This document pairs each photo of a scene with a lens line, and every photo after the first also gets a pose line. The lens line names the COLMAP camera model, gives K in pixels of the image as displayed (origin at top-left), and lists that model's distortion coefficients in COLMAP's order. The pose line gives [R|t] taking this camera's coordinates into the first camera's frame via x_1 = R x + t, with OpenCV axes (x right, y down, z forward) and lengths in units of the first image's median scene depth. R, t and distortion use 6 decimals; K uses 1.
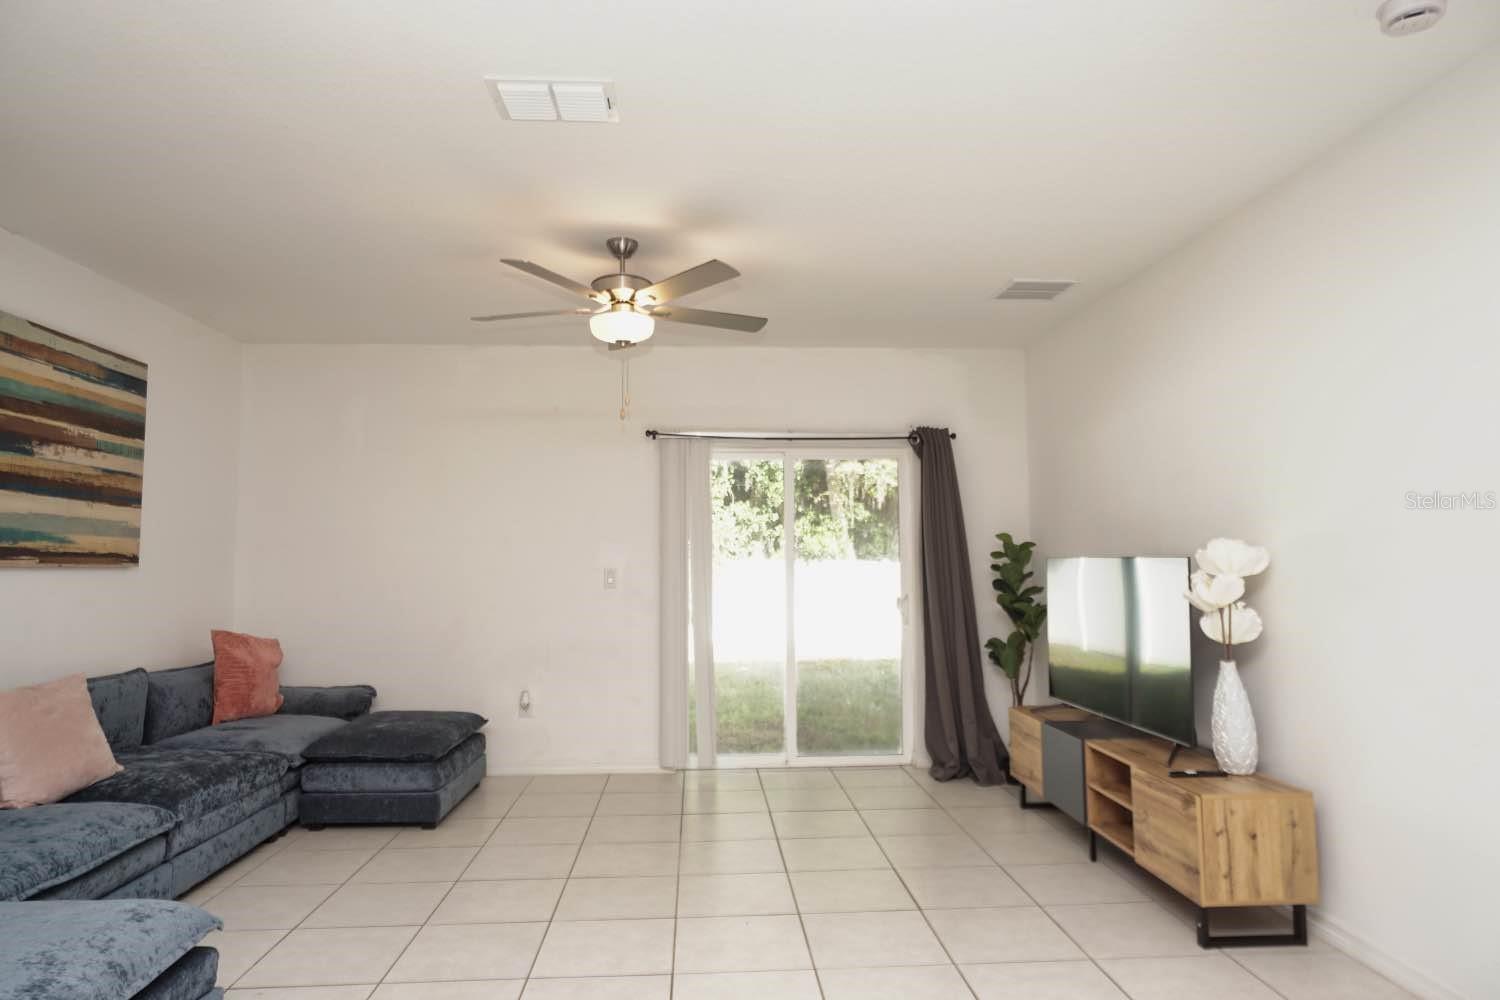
lens RADIAL K [[901.2, 0, 750.0], [0, 901.2, 500.0], [0, 0, 1]] dist [-0.000744, -0.000509]
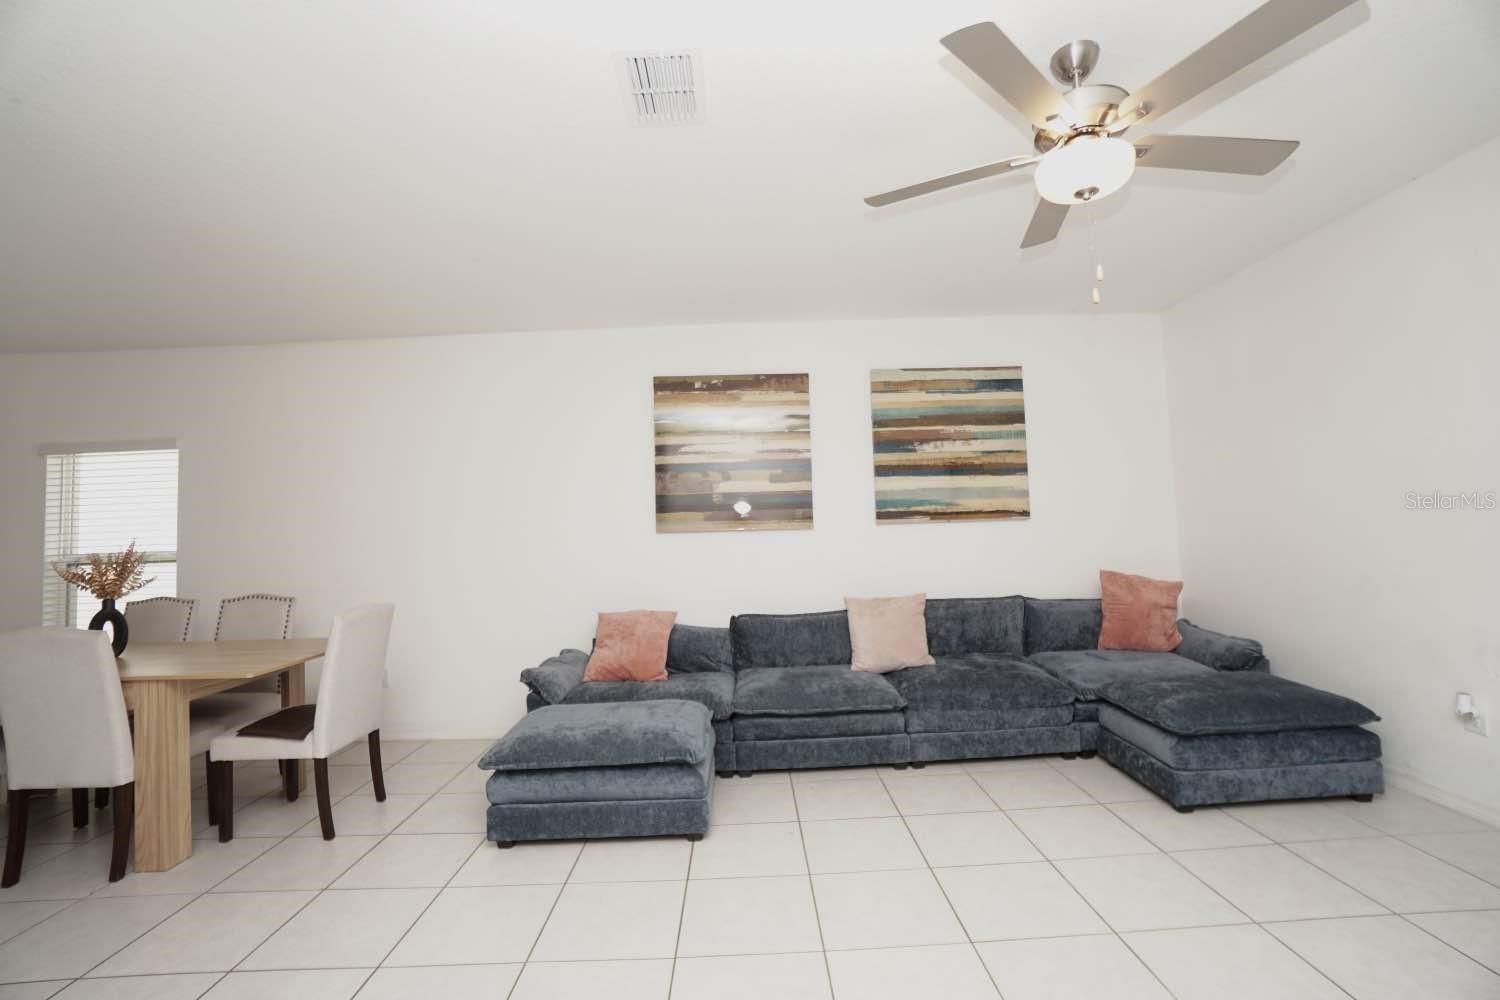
lens RADIAL K [[675.8, 0, 750.0], [0, 675.8, 500.0], [0, 0, 1]] dist [-0.000225, 0.000046]
pose [[-0.009420, -0.034754, -0.999352, 0.340117], [0.104563, 0.993883, -0.035549, 0.040743], [0.994474, -0.104830, -0.005728, 0.633001]]
